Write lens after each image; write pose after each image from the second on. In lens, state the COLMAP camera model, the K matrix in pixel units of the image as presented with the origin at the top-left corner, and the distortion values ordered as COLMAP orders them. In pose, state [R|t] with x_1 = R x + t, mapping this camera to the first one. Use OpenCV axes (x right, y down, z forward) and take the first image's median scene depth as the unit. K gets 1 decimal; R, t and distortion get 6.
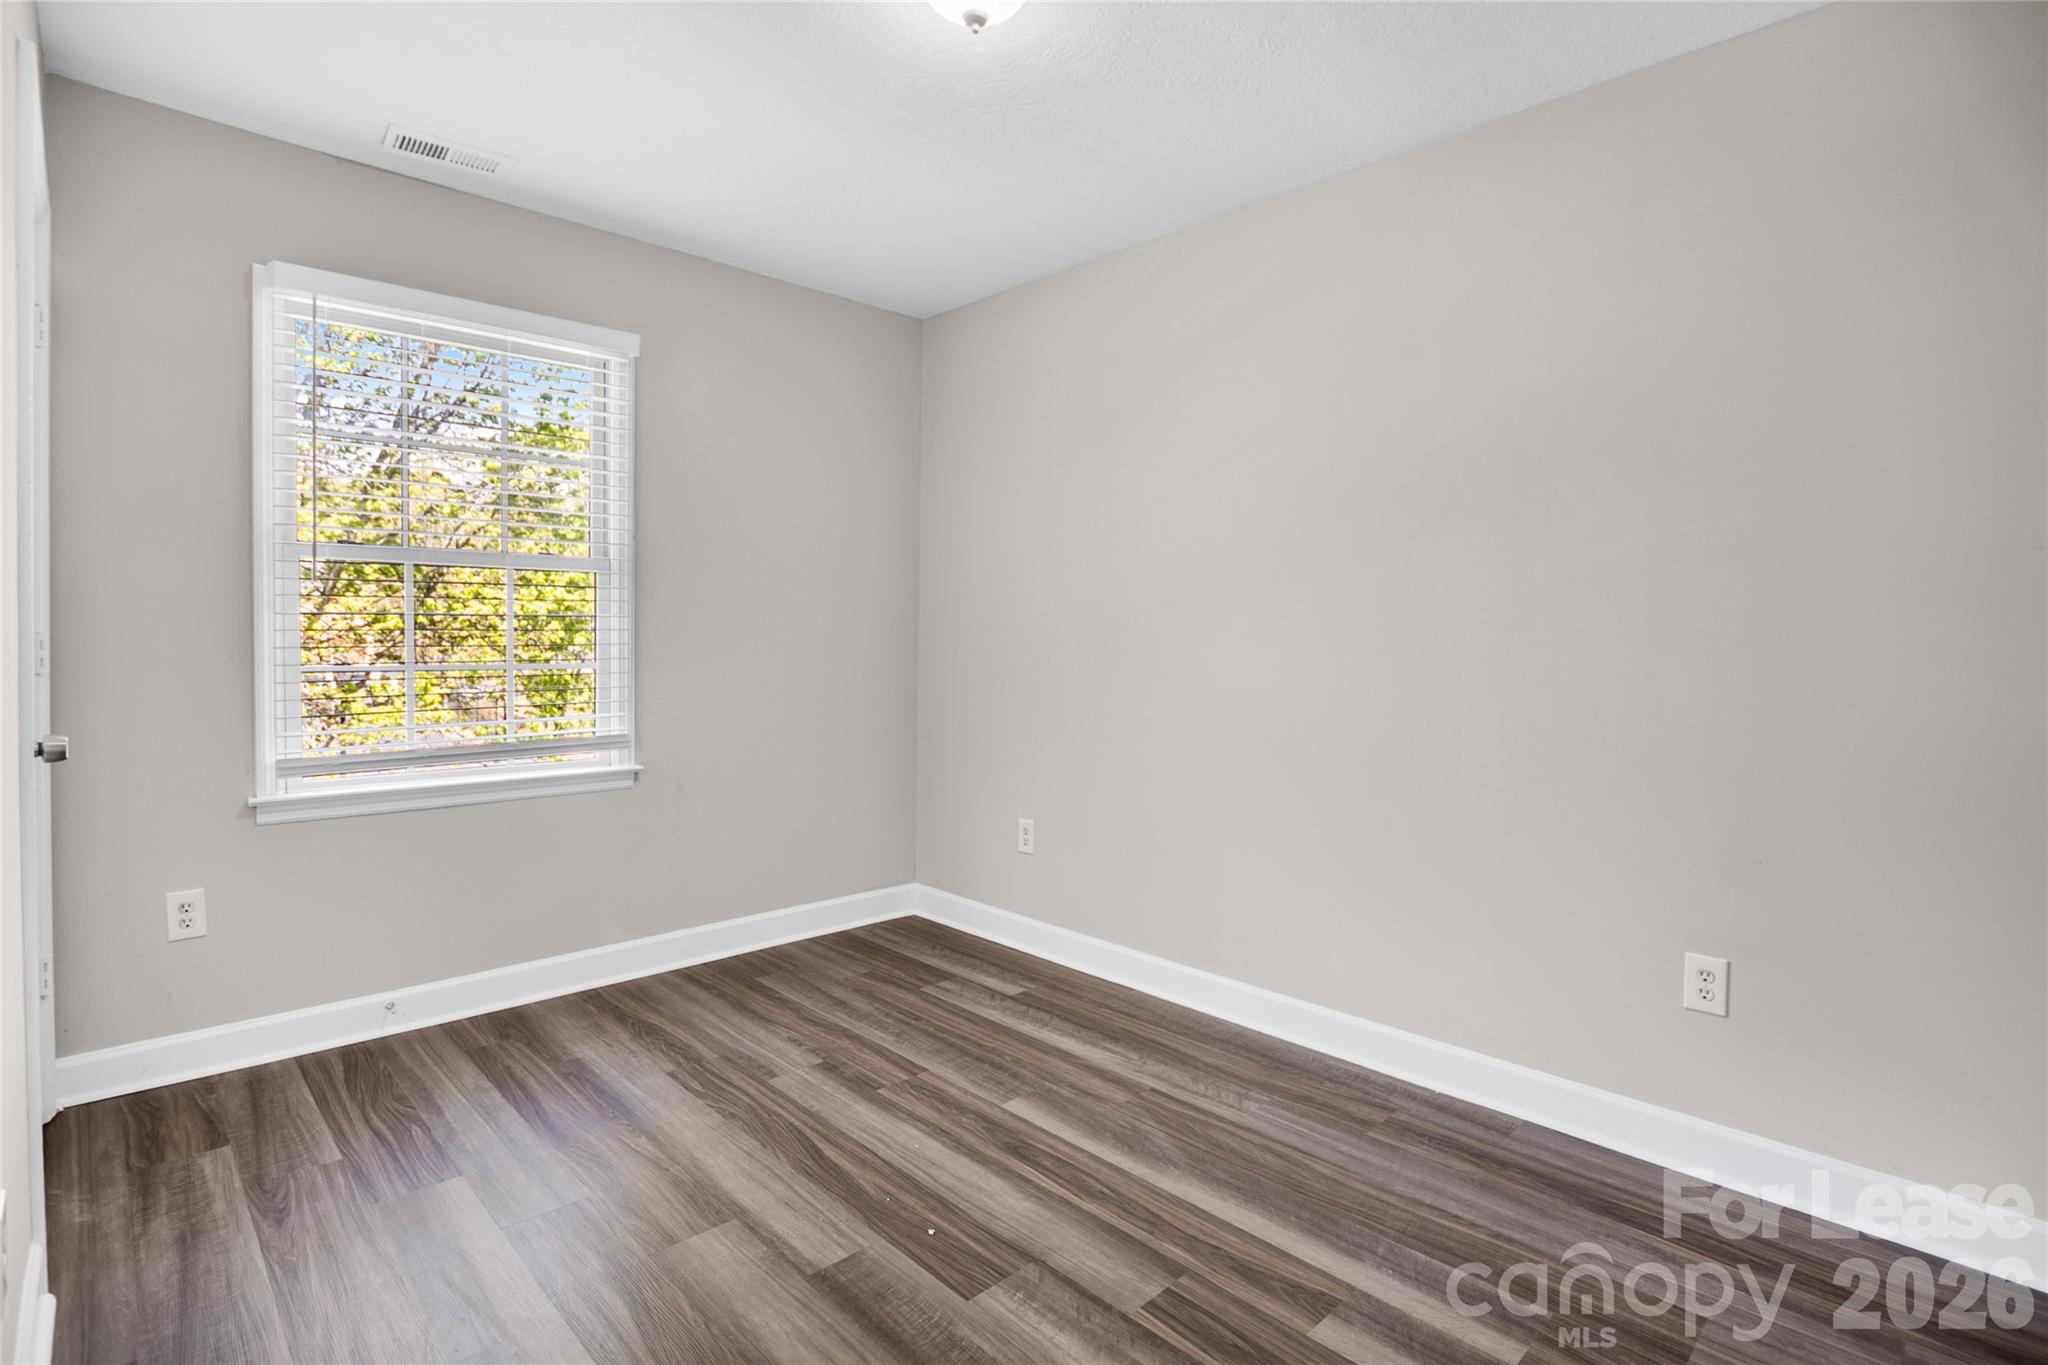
lens RADIAL K [[1004.4, 0, 1021.5], [0, 1004.4, 671.8], [0, 0, 1]] dist [0.001139, 0.000215]
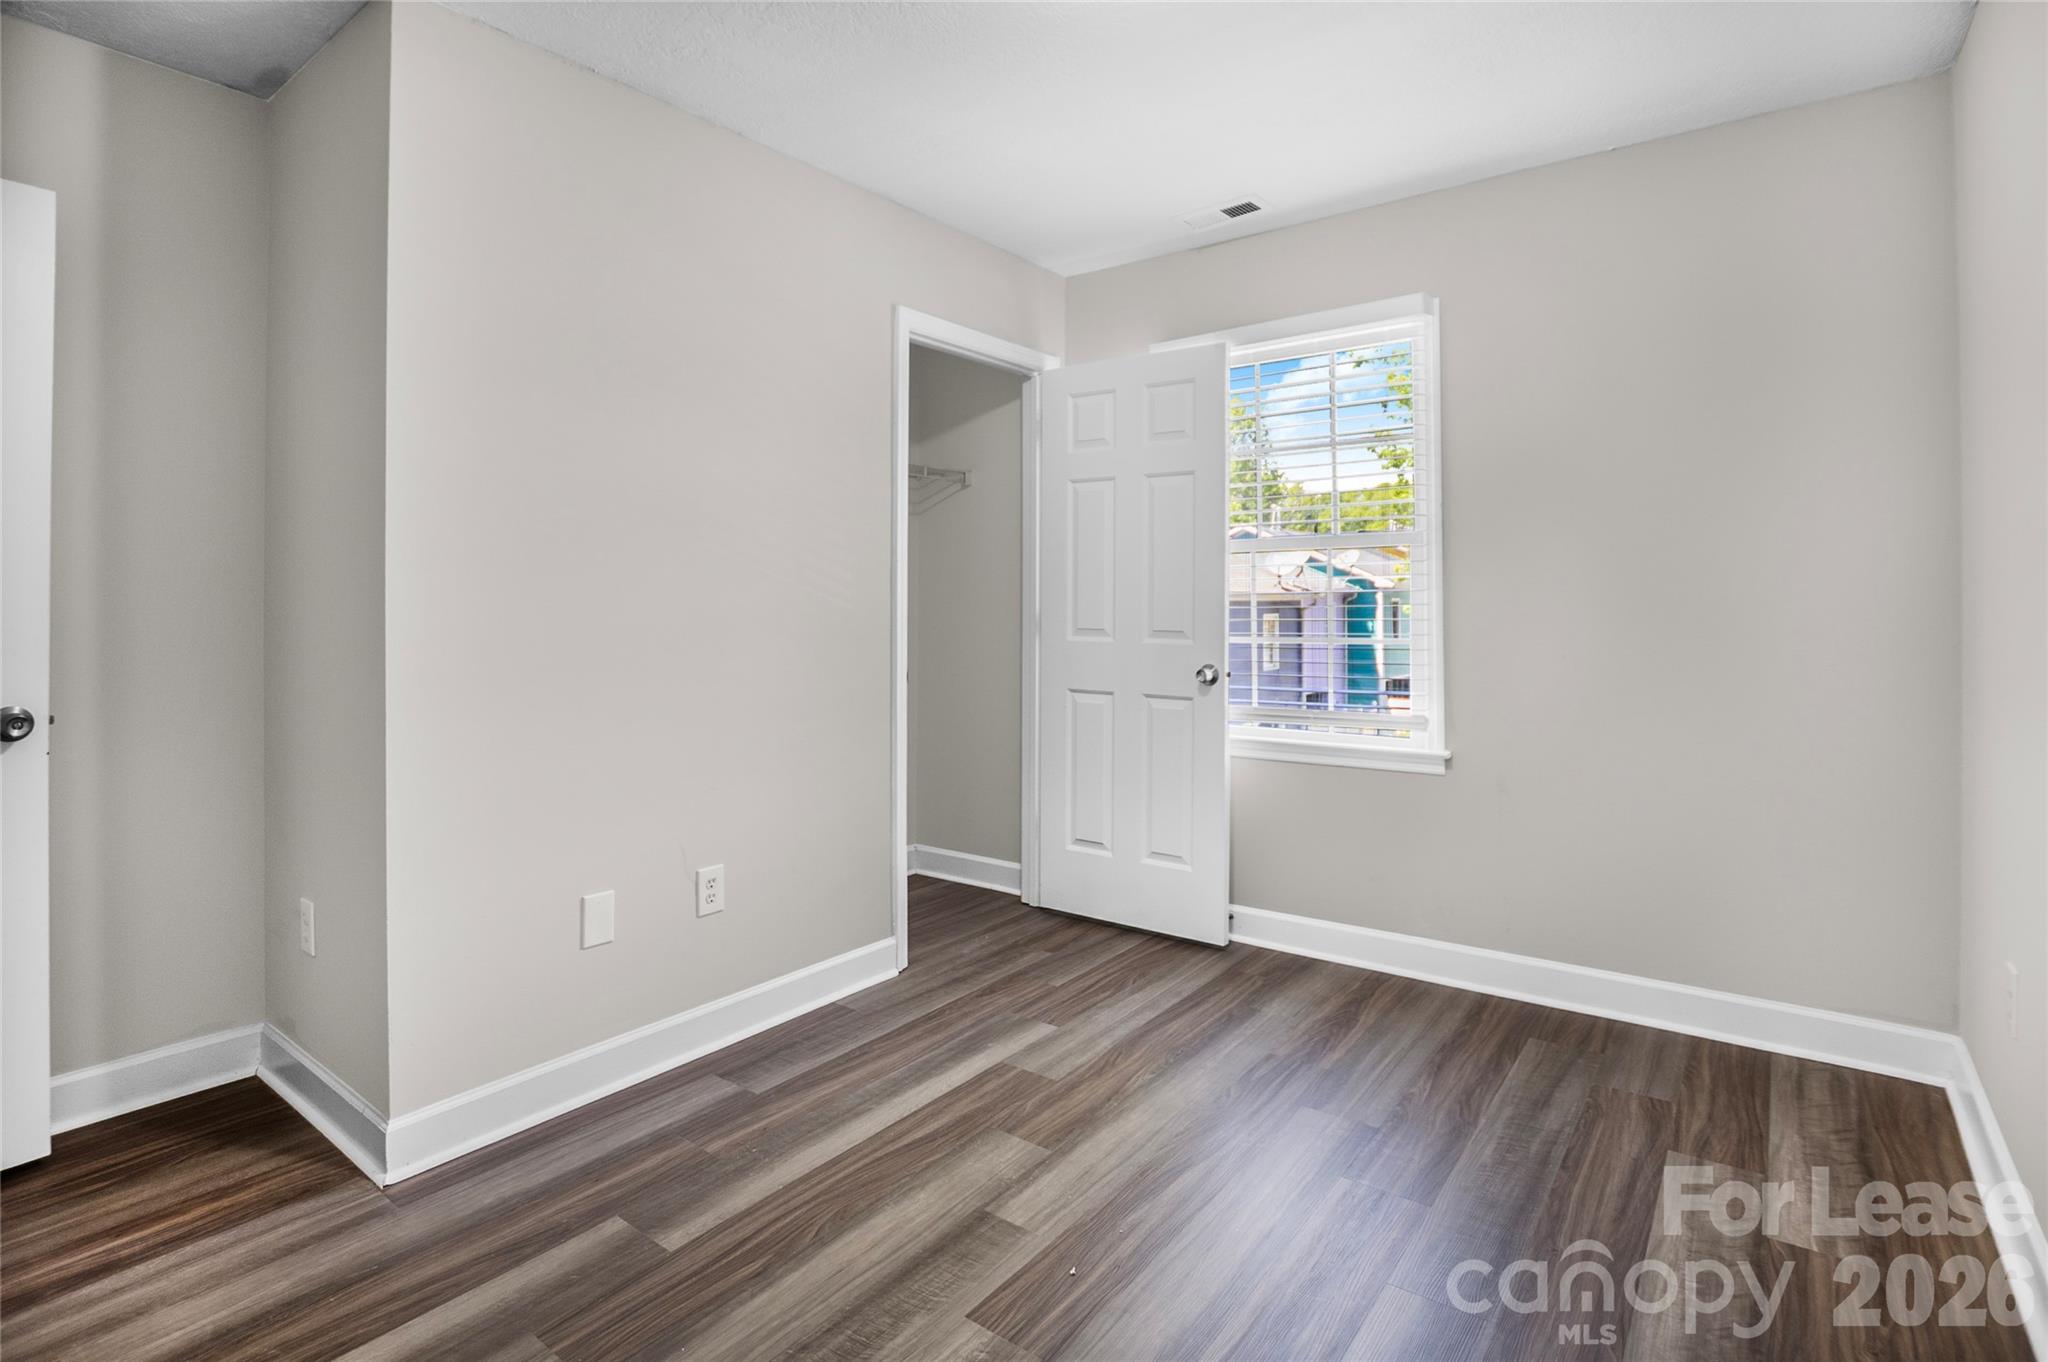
lens RADIAL K [[1004.4, 0, 1011.6], [0, 1004.4, 617.3], [0, 0, 1]] dist [0.001139, 0.000215]
pose [[0.145964, -0.009620, -0.989243, 0.510608], [-0.020418, 0.999710, -0.012735, -0.011524], [0.989079, 0.022057, 0.145725, 0.509185]]
